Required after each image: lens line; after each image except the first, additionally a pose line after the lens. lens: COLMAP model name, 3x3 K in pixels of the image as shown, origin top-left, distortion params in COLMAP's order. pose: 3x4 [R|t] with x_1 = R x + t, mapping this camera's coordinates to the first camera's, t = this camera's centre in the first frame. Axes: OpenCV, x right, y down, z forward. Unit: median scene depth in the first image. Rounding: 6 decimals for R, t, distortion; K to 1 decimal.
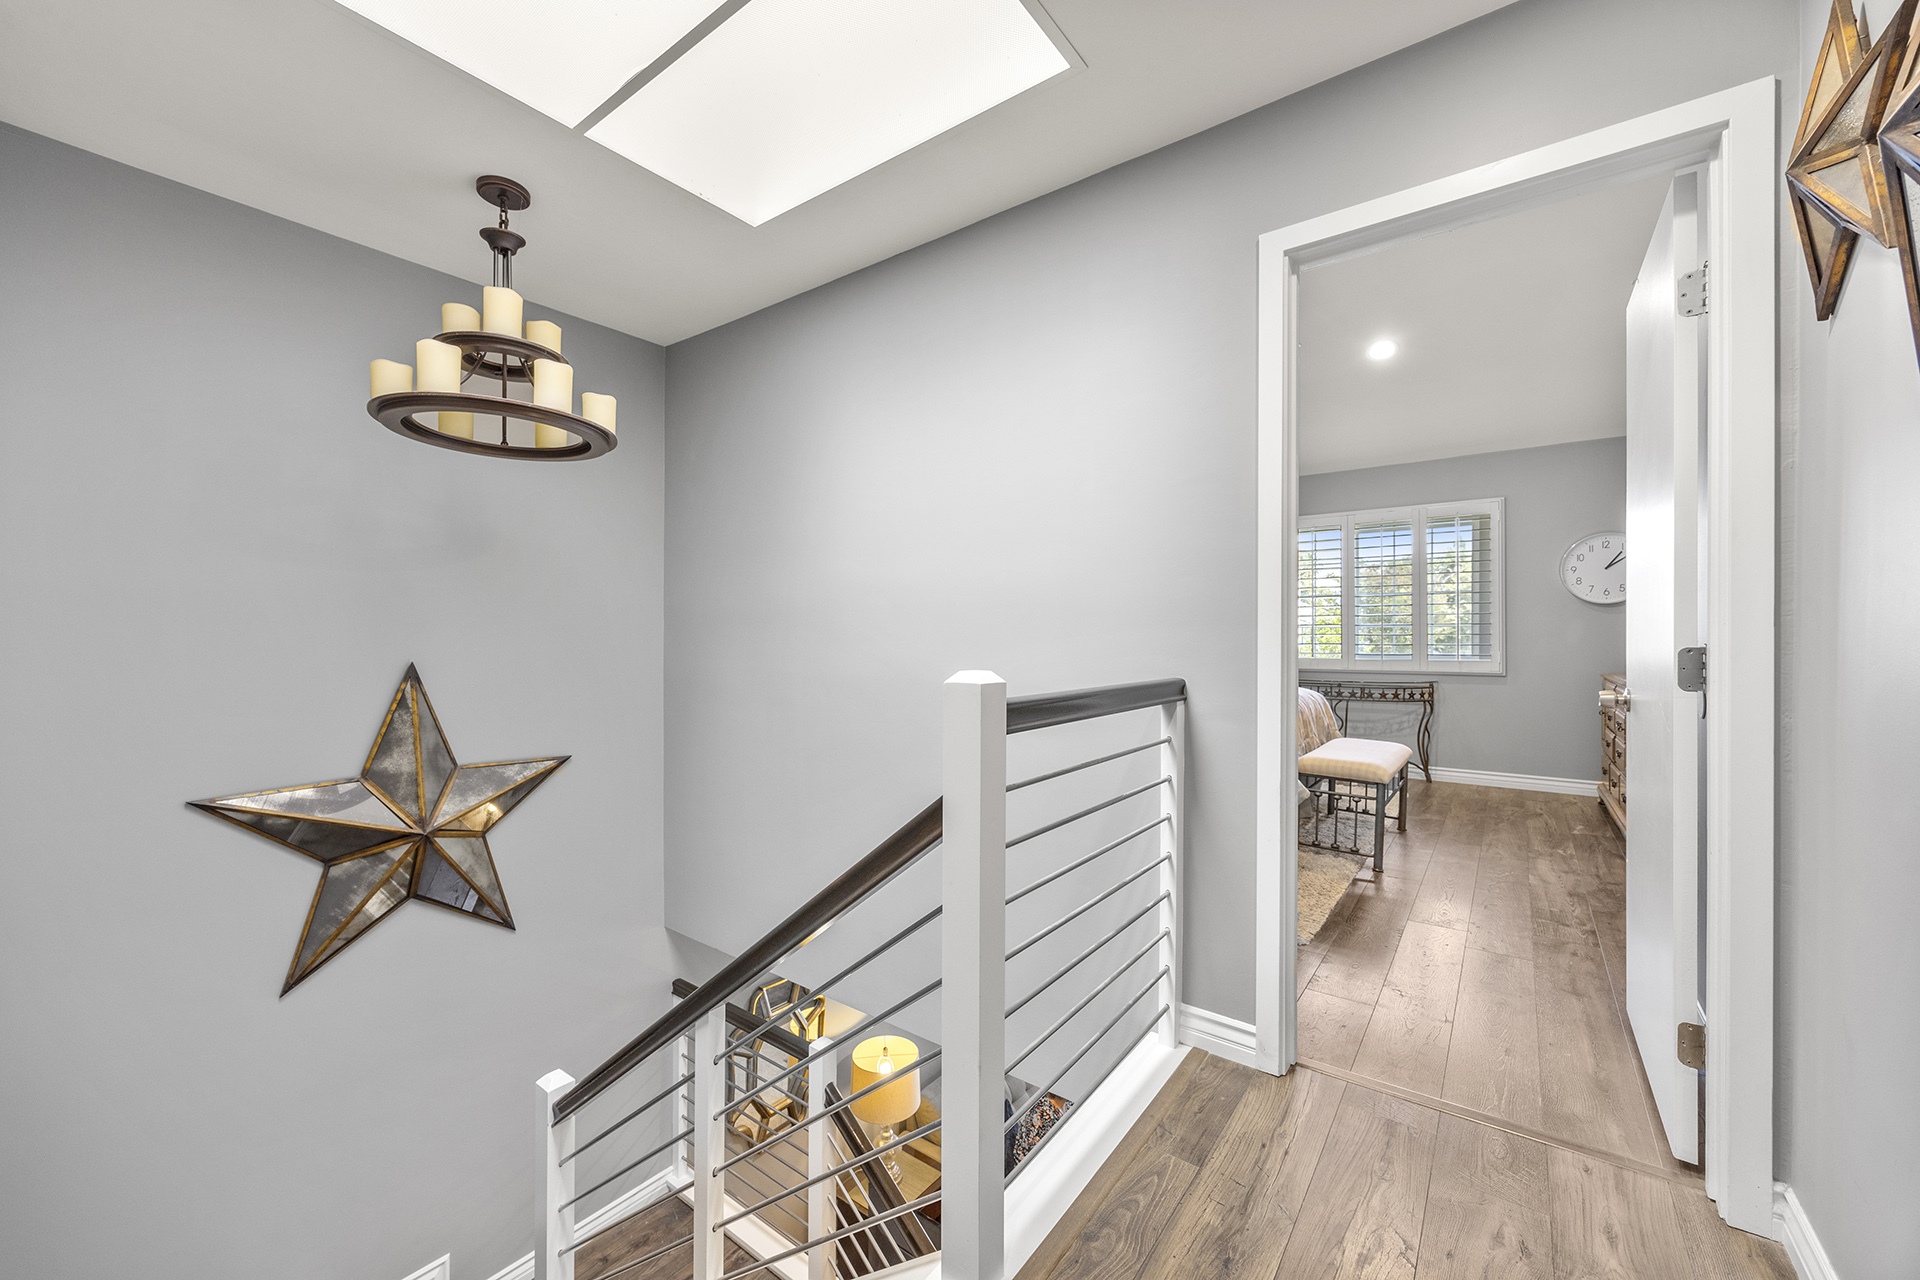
lens RADIAL K [[747.2, 0, 953.9], [0, 747.2, 633.8], [0, 0, 1]] dist [-0.002384, 0.000014]
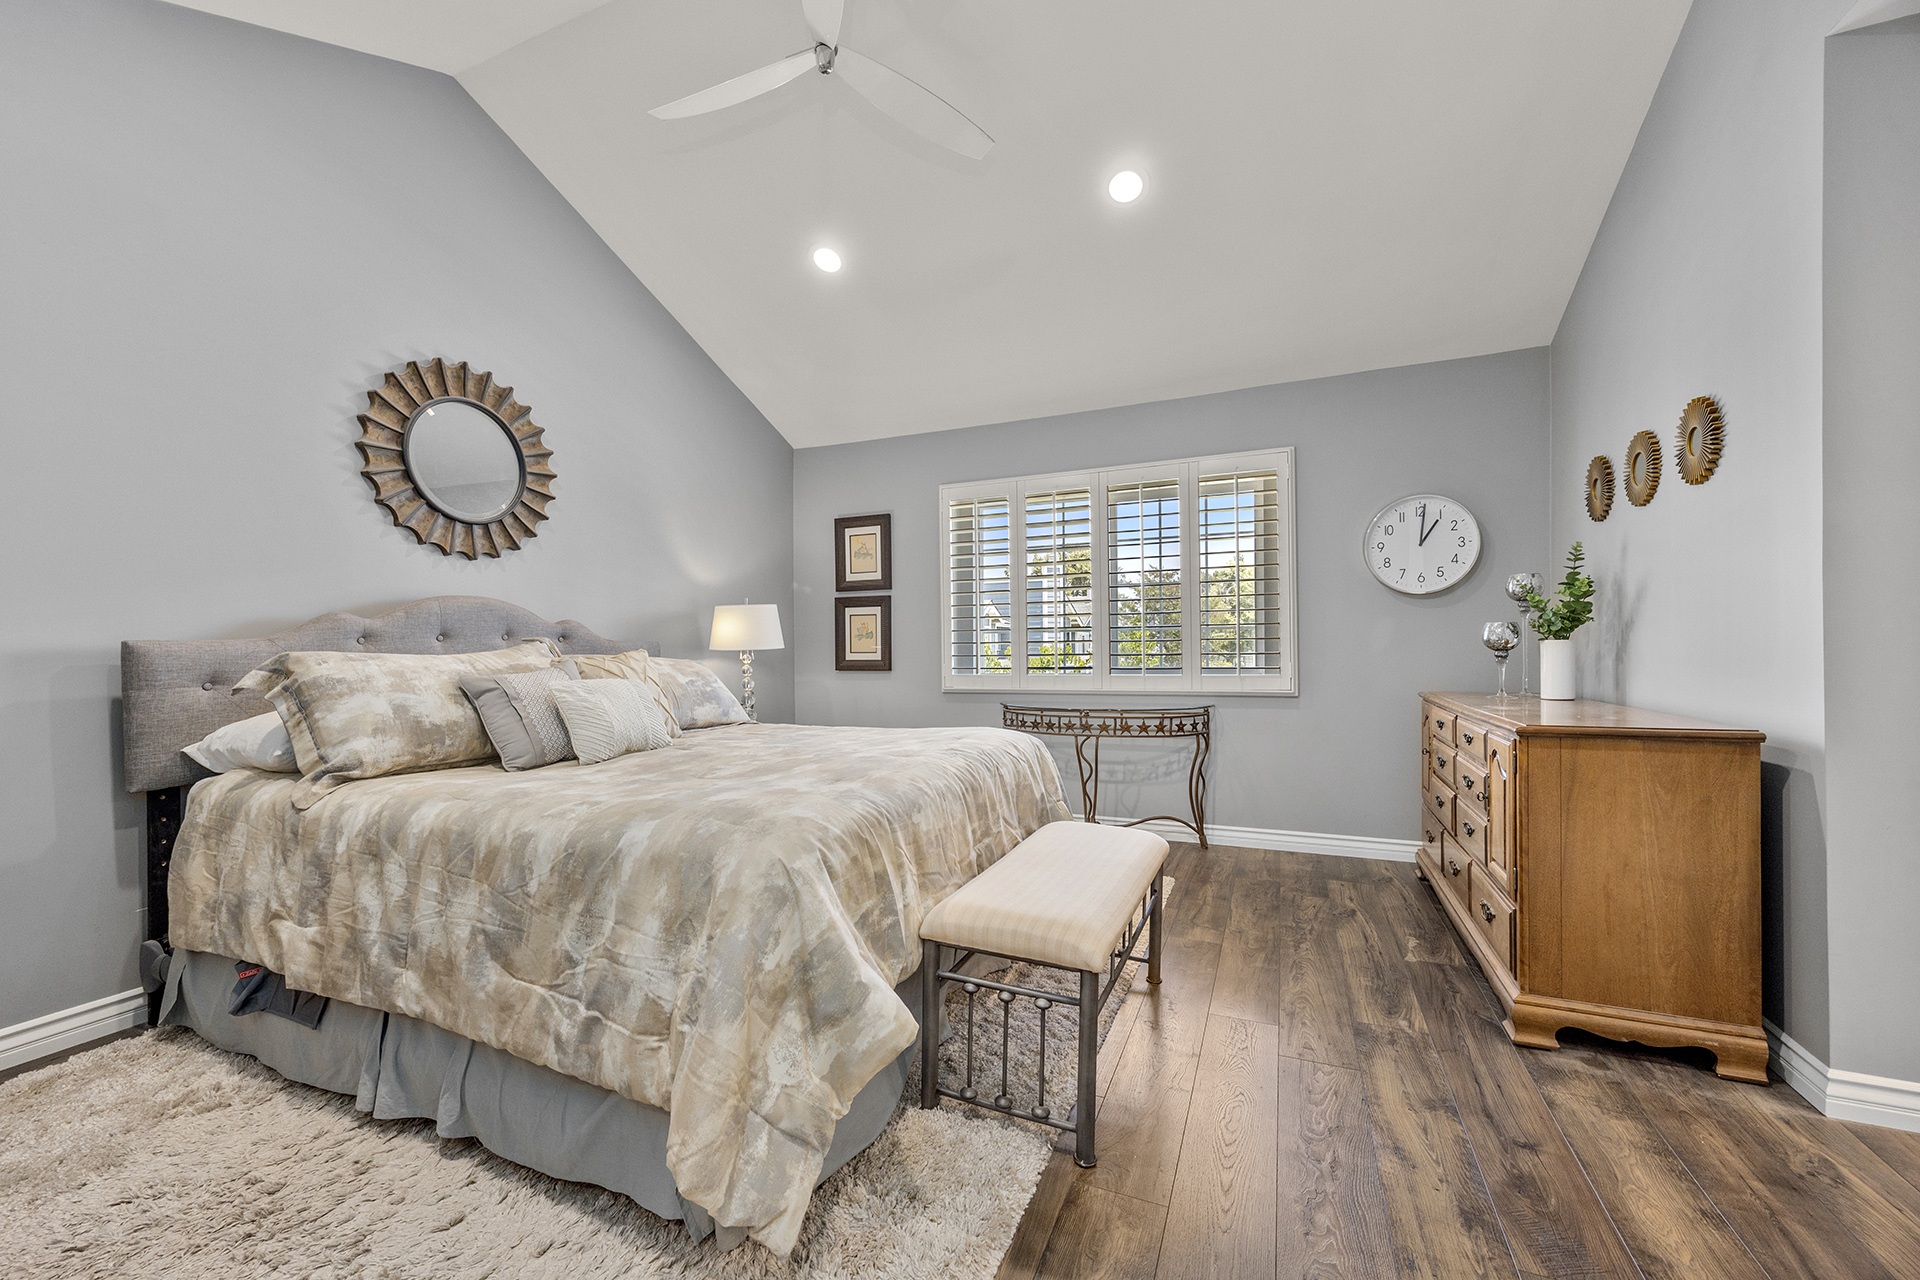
lens RADIAL K [[747.2, 0, 964.1], [0, 747.2, 647.7], [0, 0, 1]] dist [-0.002384, 0.000014]
pose [[0.971056, -0.011328, 0.238582, 0.250794], [0.009873, 0.999925, 0.007292, 0.001585], [-0.238647, -0.004726, 0.971095, 0.370802]]
